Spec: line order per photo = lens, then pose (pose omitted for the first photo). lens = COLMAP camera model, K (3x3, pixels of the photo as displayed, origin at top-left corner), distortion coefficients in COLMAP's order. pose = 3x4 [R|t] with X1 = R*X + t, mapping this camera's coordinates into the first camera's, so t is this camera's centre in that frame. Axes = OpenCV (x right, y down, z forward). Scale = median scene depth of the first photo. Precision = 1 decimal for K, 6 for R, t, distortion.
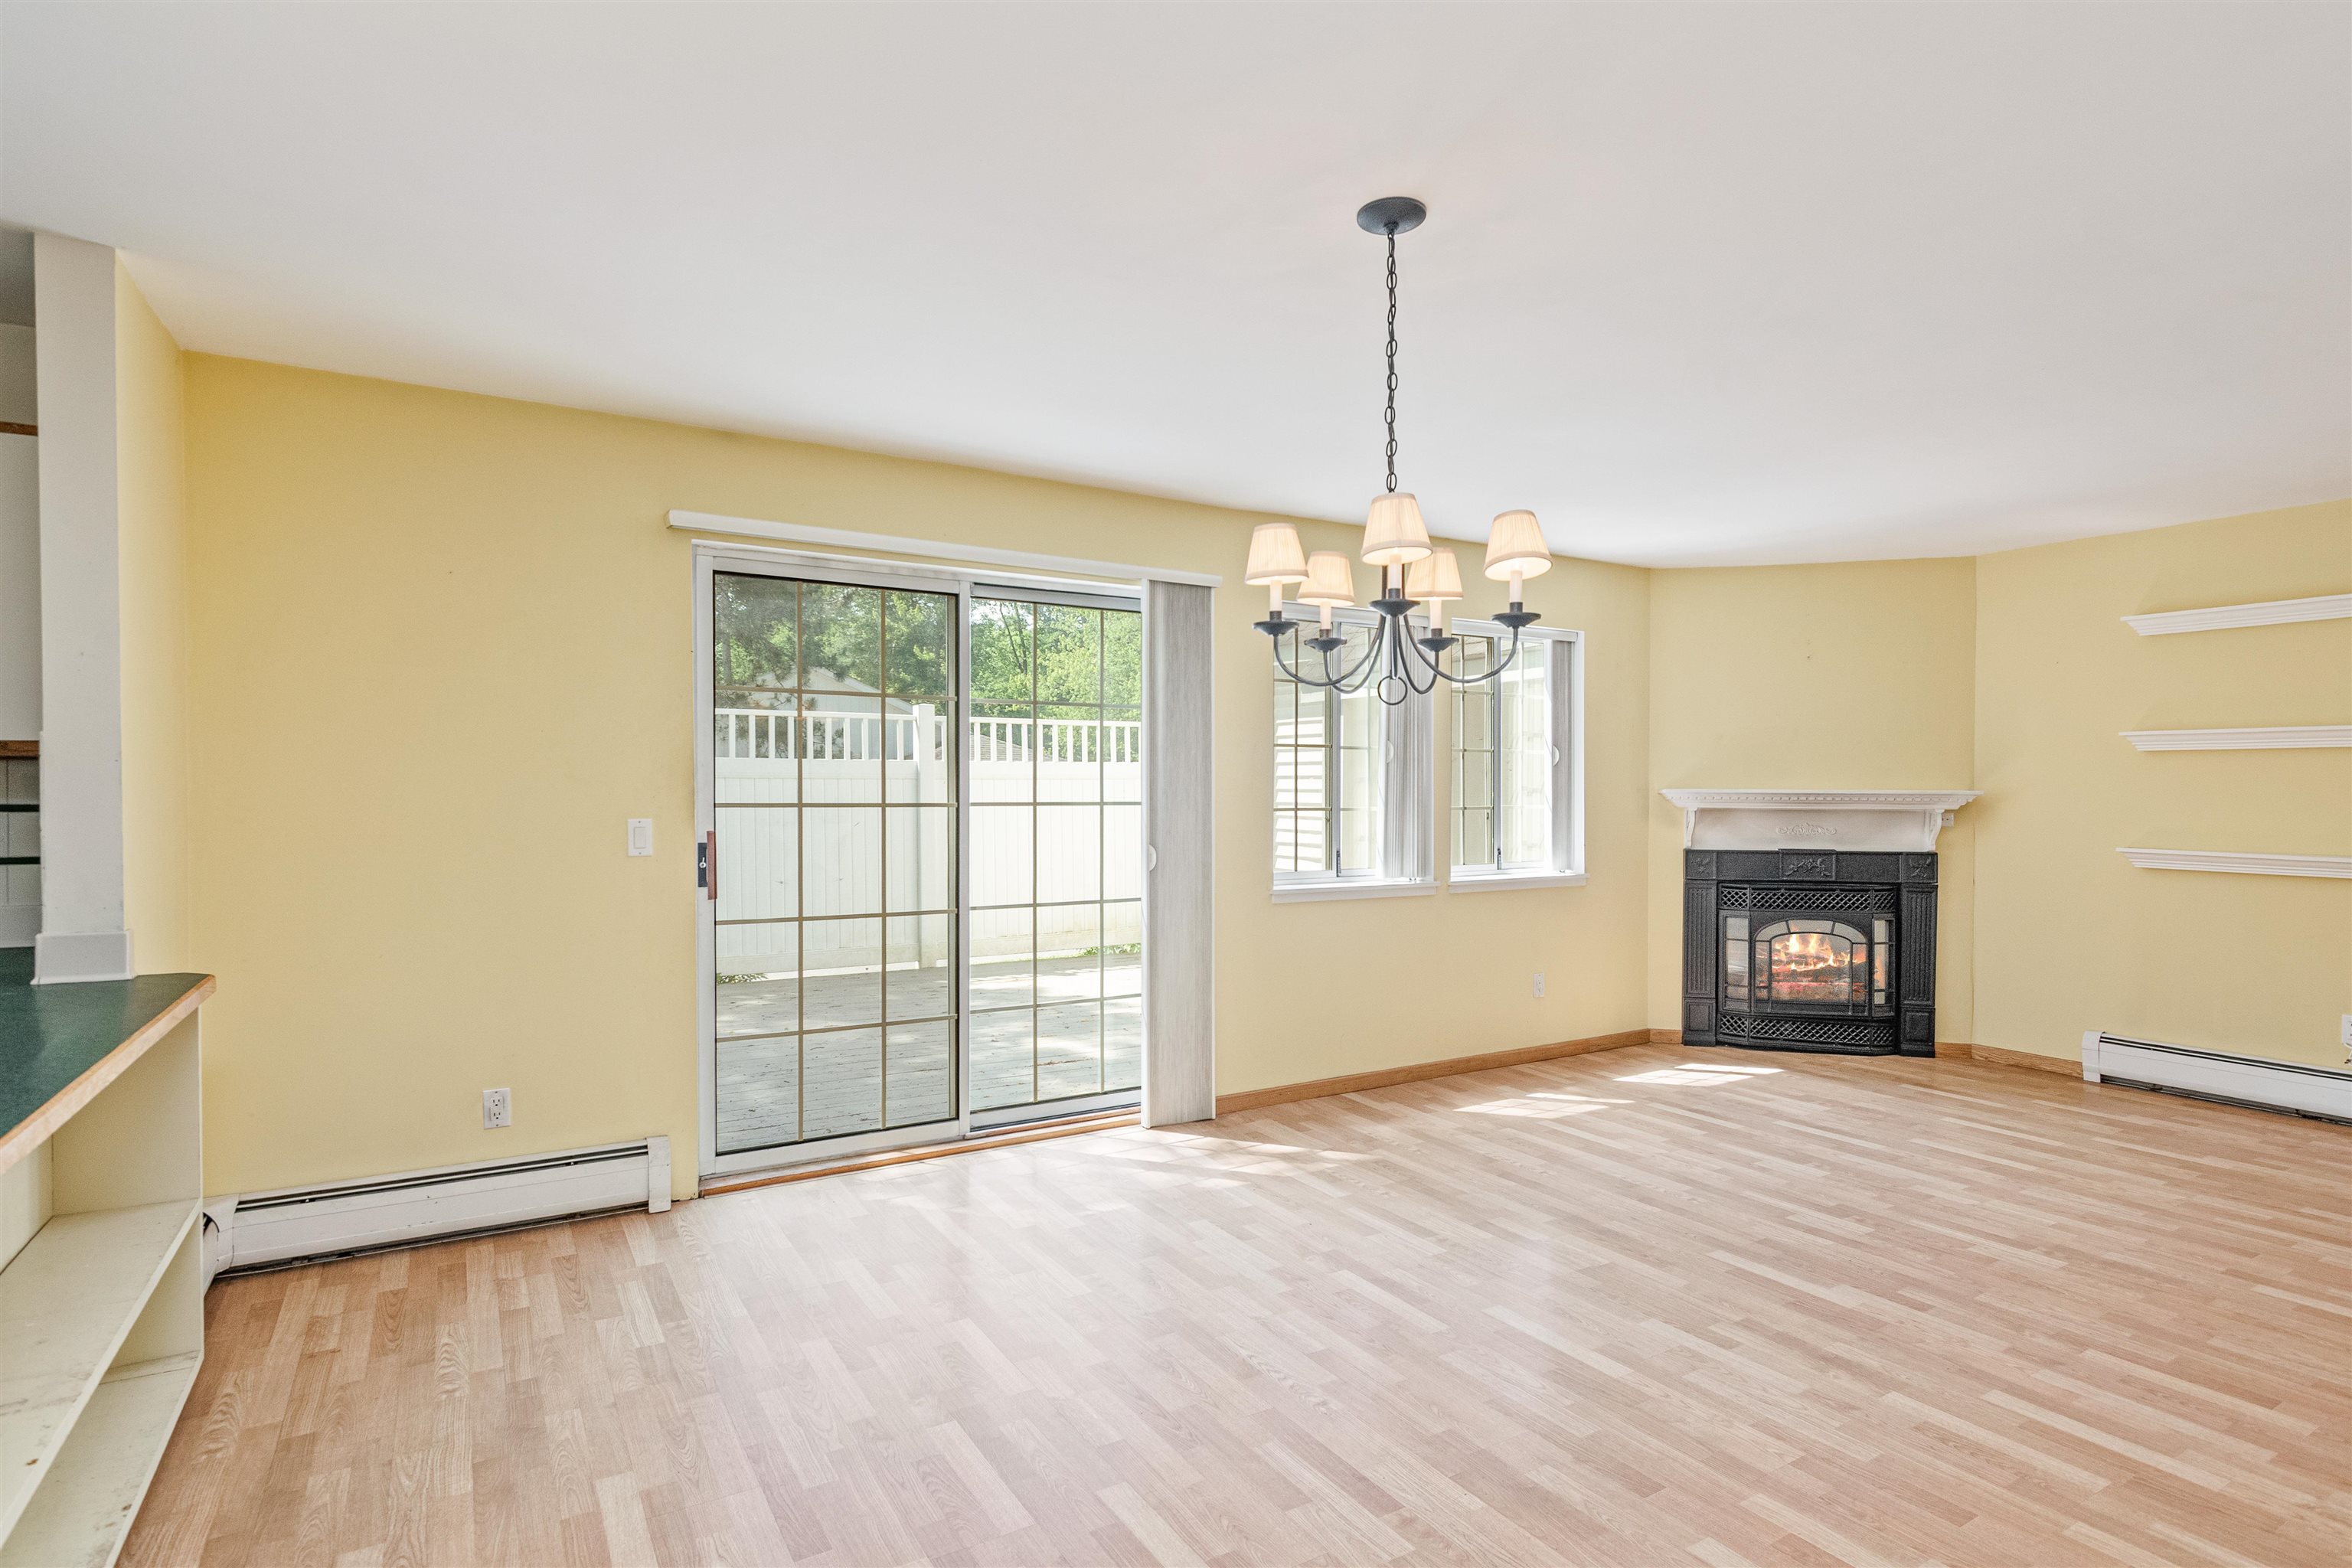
lens RADIAL K [[1180.5, 0, 1164.2], [0, 1180.5, 802.7], [0, 0, 1]] dist [-0.002274, -0.000100]
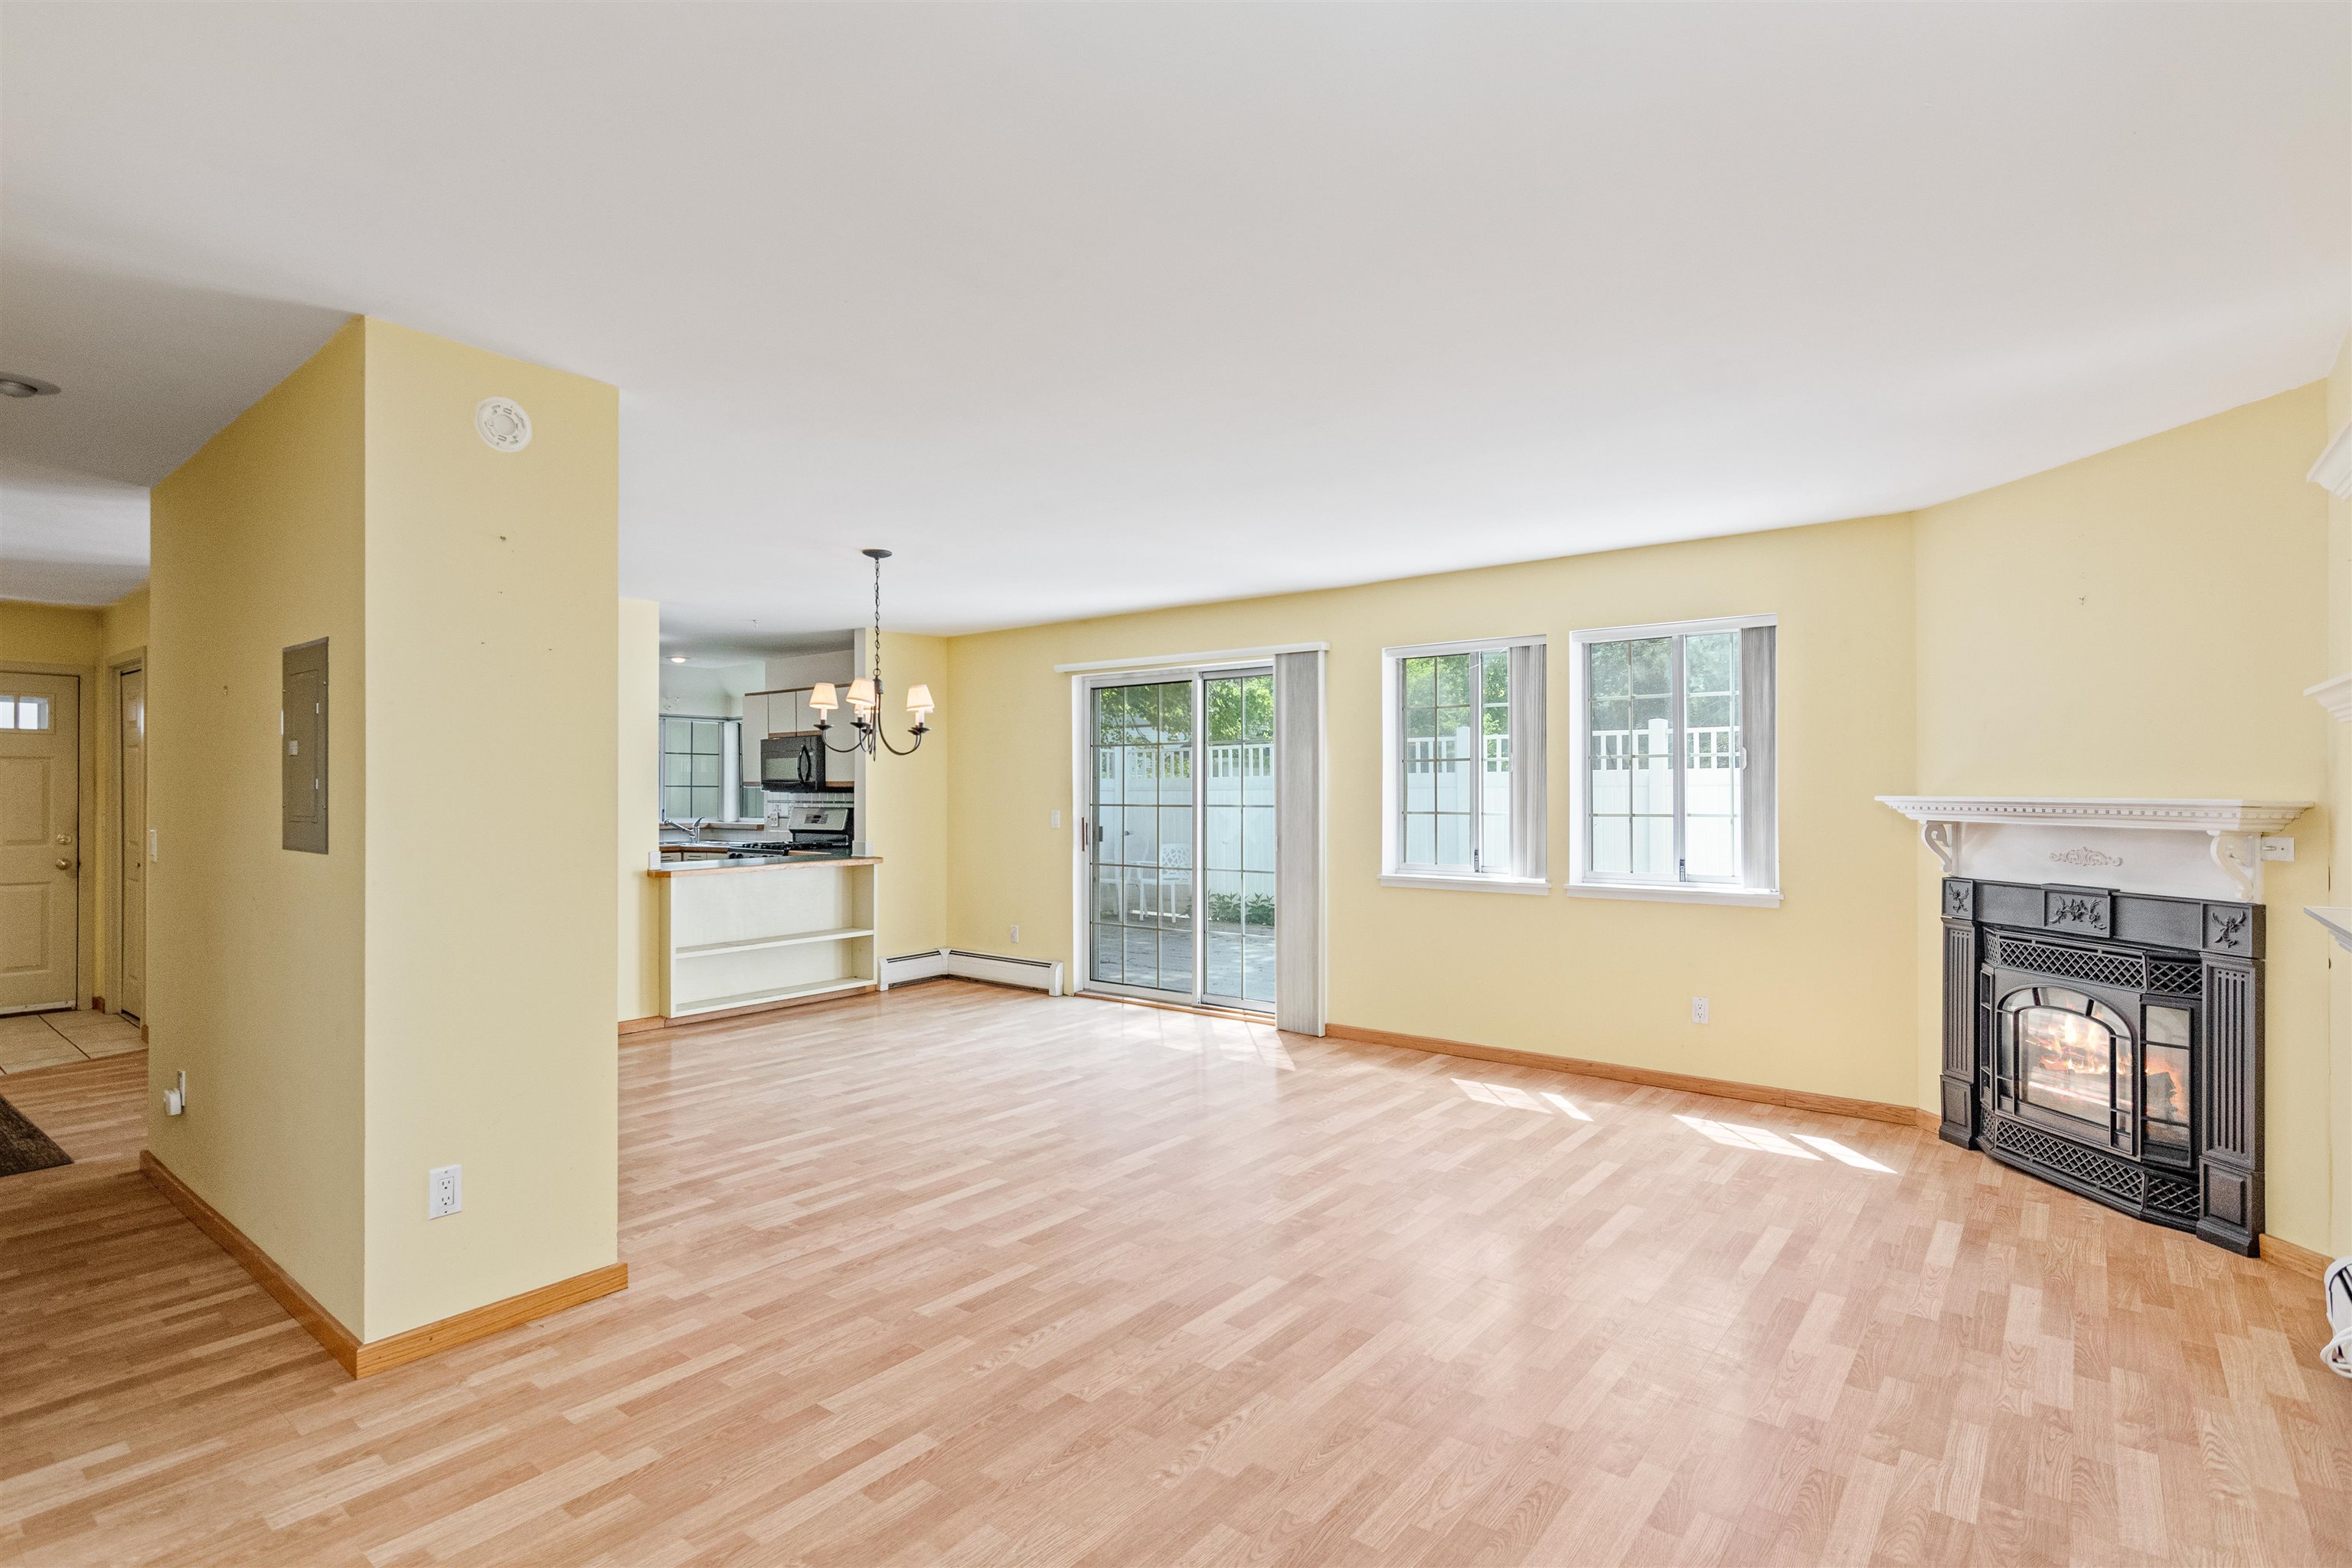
lens RADIAL K [[1142.7, 0, 1172.9], [0, 1142.7, 788.2], [0, 0, 1]] dist [-0.000330, 0.002148]
pose [[0.350974, -0.005396, -0.936370, 1.319764], [-0.008547, 0.999923, -0.008965, -0.008318], [0.936346, 0.011150, 0.350901, 0.397578]]
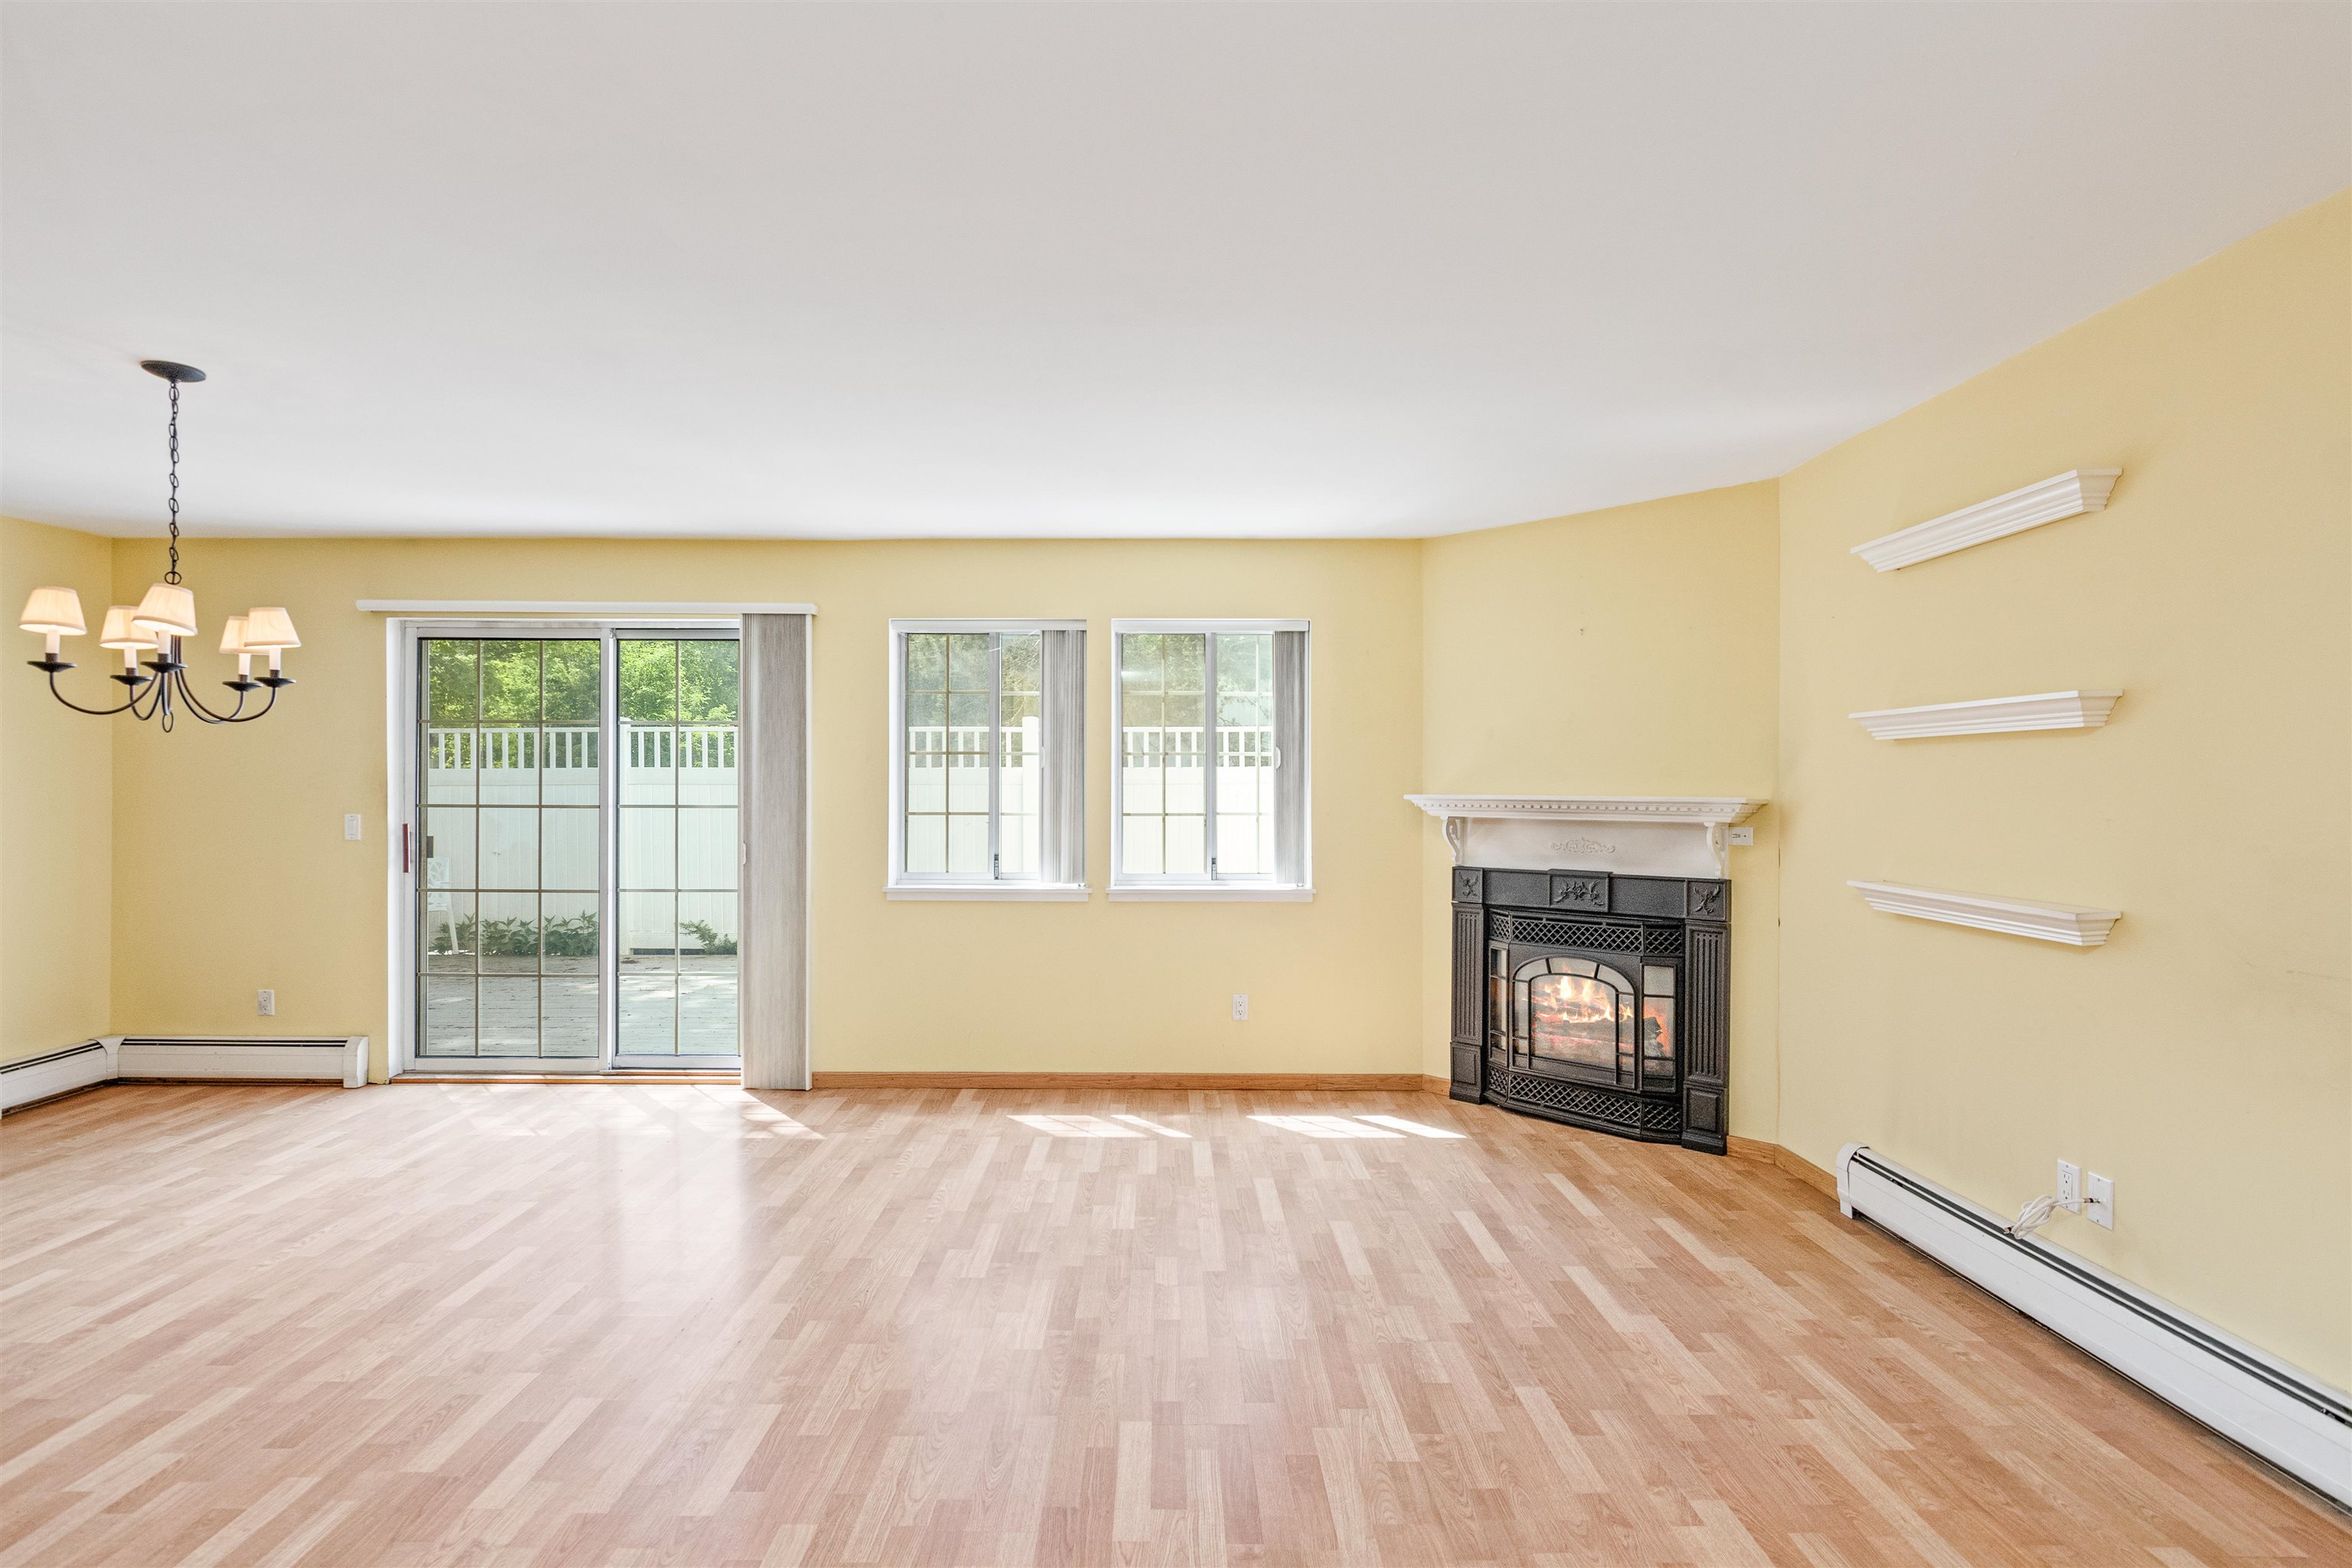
lens RADIAL K [[1185.3, 0, 1154.9], [0, 1185.3, 792.5], [0, 0, 1]] dist [-0.002504, 0.000528]
pose [[0.854613, 0.001391, -0.519264, 0.972010], [-0.006661, 0.999944, -0.008284, -0.006681], [0.519223, 0.010538, 0.854574, 0.225900]]
